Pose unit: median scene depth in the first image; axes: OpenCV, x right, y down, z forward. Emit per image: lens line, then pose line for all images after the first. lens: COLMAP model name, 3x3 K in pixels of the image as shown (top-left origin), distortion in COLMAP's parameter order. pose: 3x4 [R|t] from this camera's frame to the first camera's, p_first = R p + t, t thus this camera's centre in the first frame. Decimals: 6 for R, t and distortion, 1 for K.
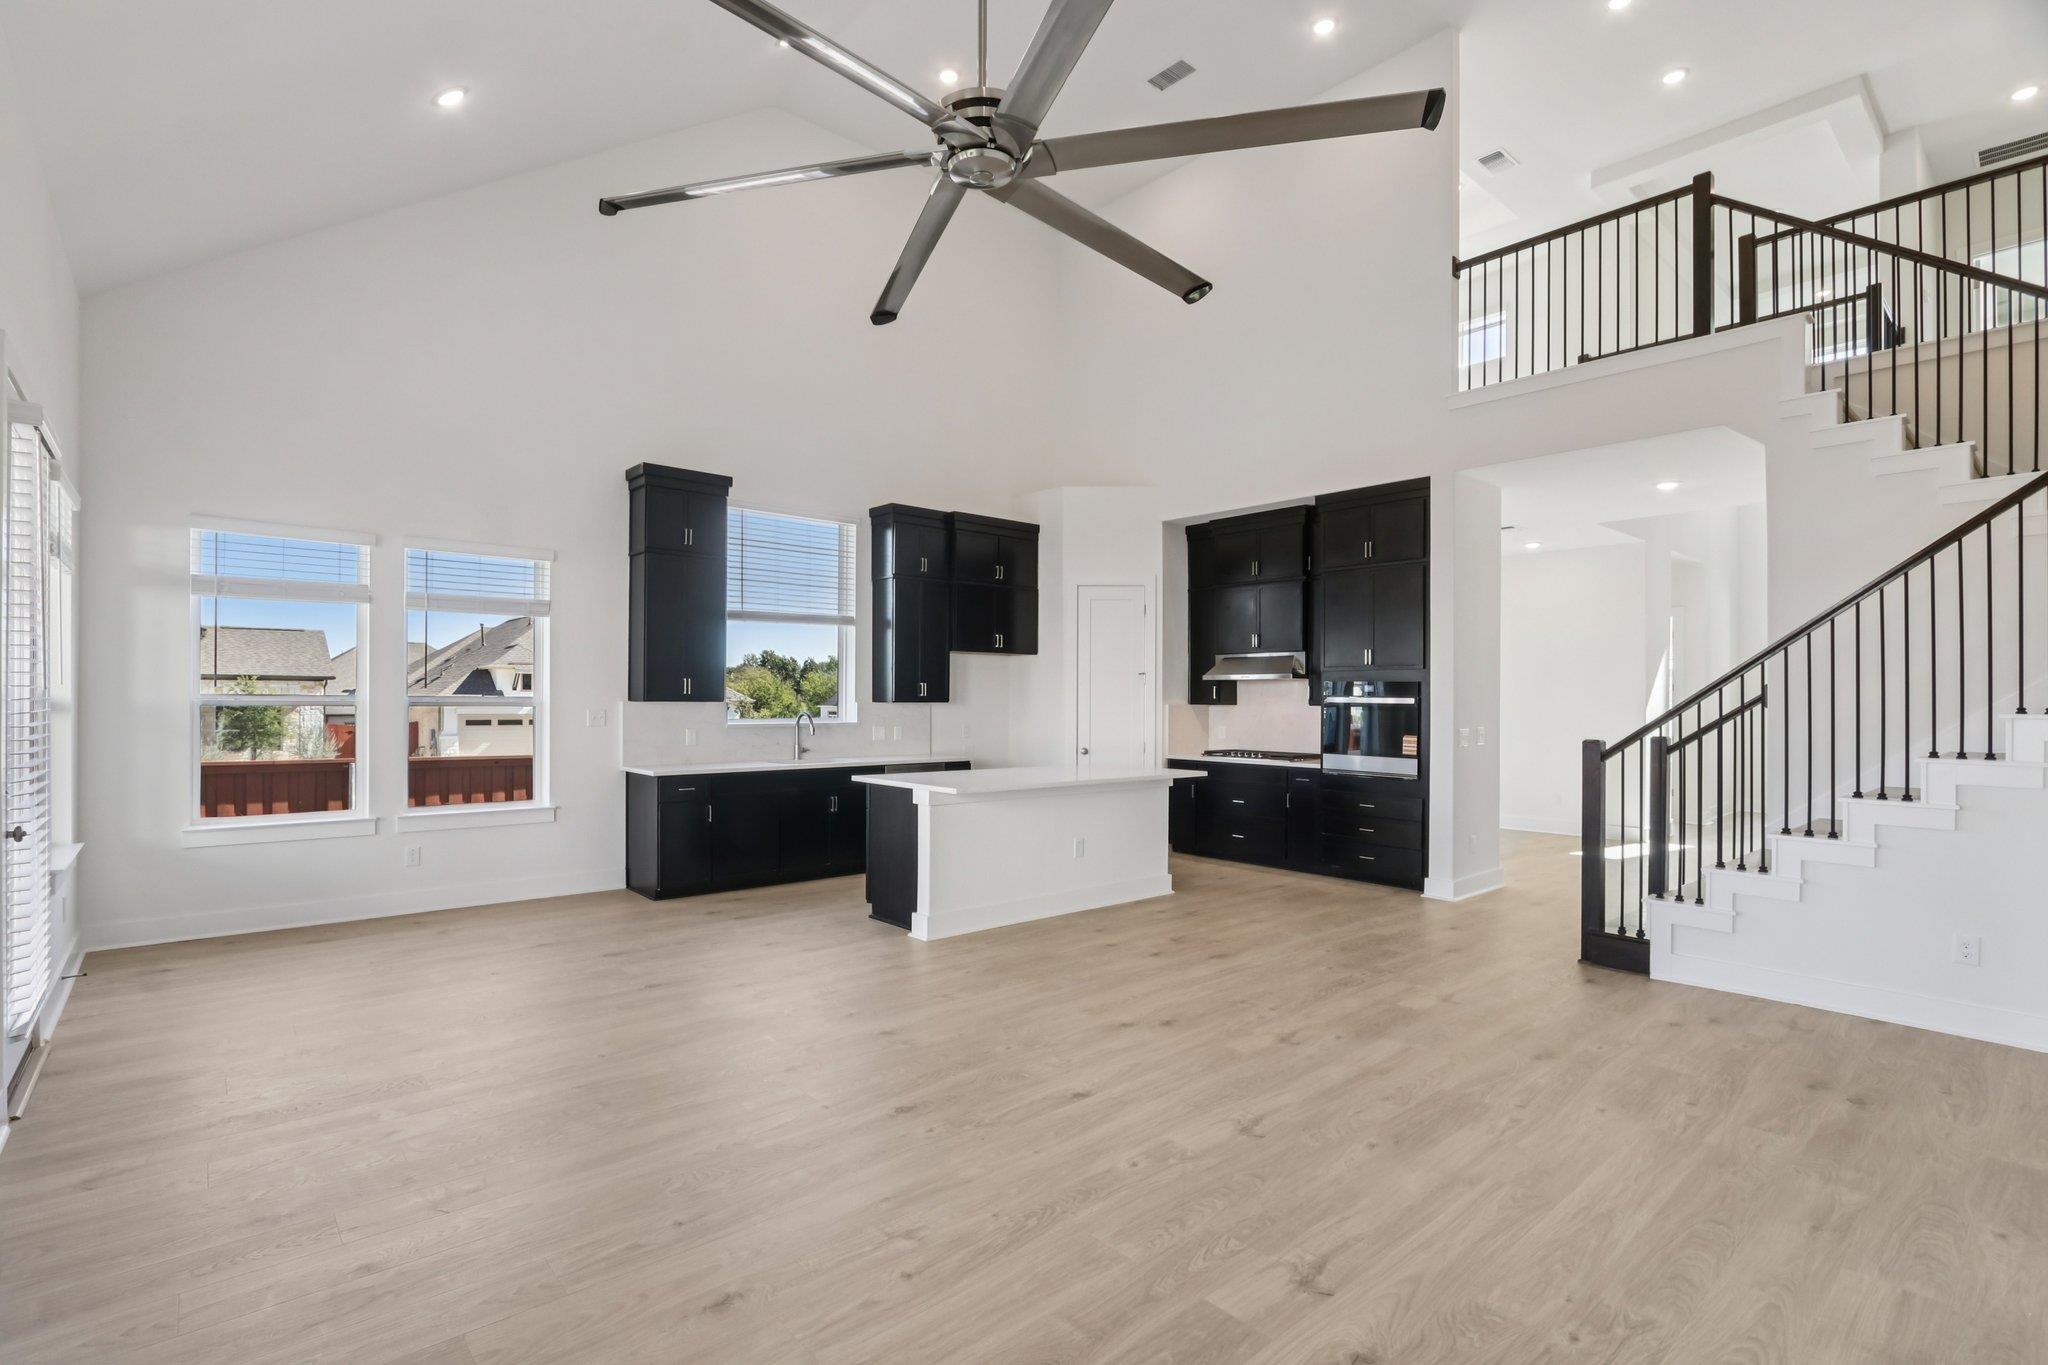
lens RADIAL K [[948.8, 0, 995.5], [0, 948.8, 711.2], [0, 0, 1]] dist [-0.023135, 0.003704]
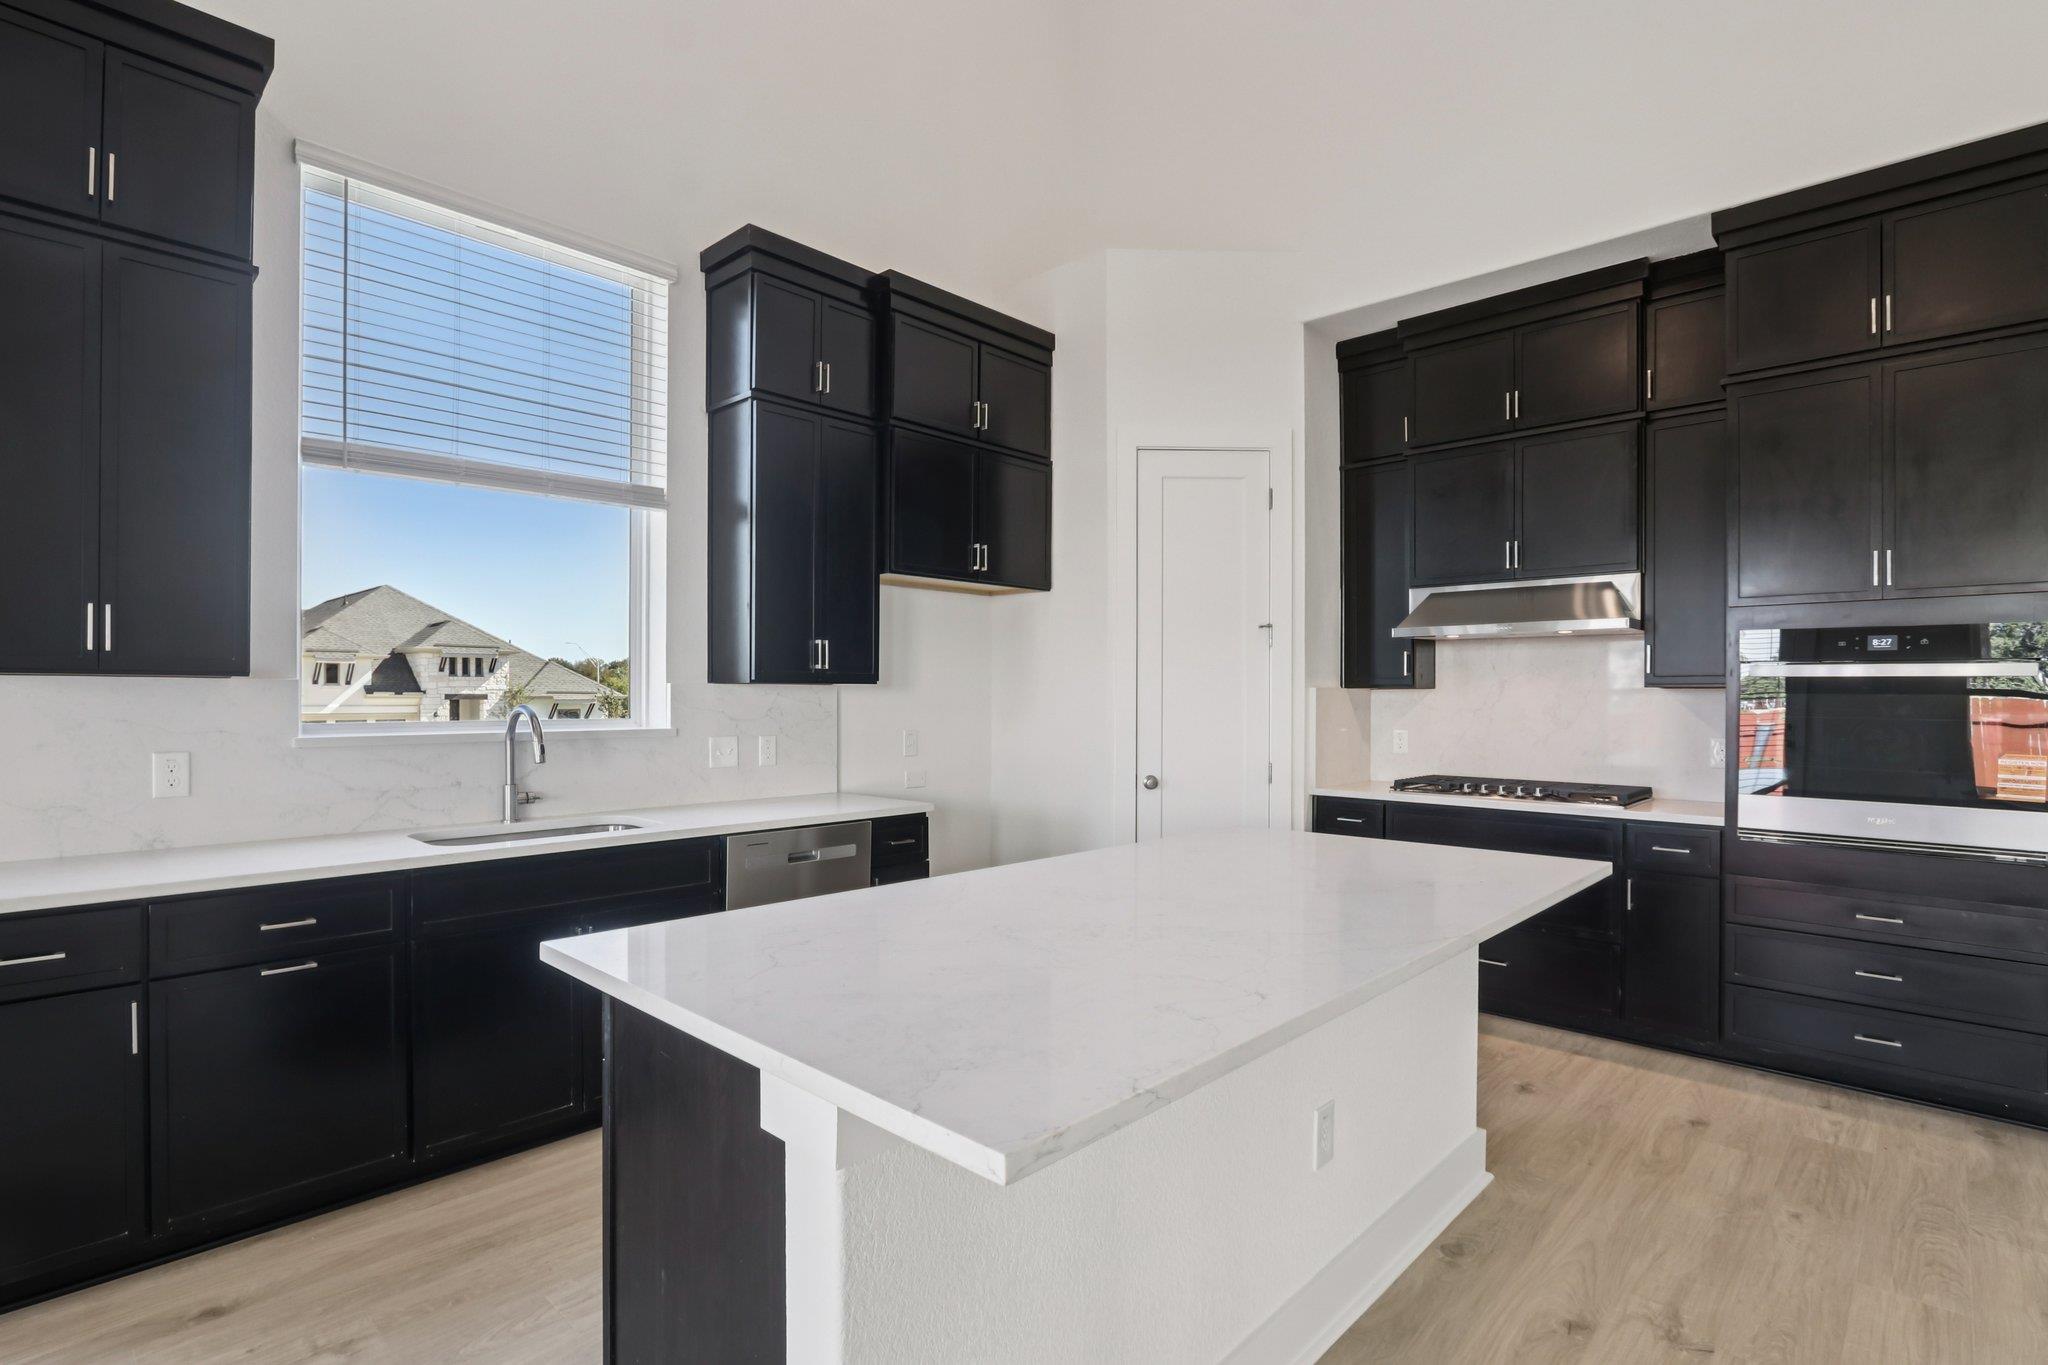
lens RADIAL K [[985.4, 0, 997.6], [0, 985.4, 697.8], [0, 0, 1]] dist [-0.015589, 0.001777]
pose [[0.995450, -0.003876, 0.095212, -0.044846], [0.004799, 0.999944, -0.009470, 0.003088], [-0.095169, 0.009884, 0.995412, 0.629020]]
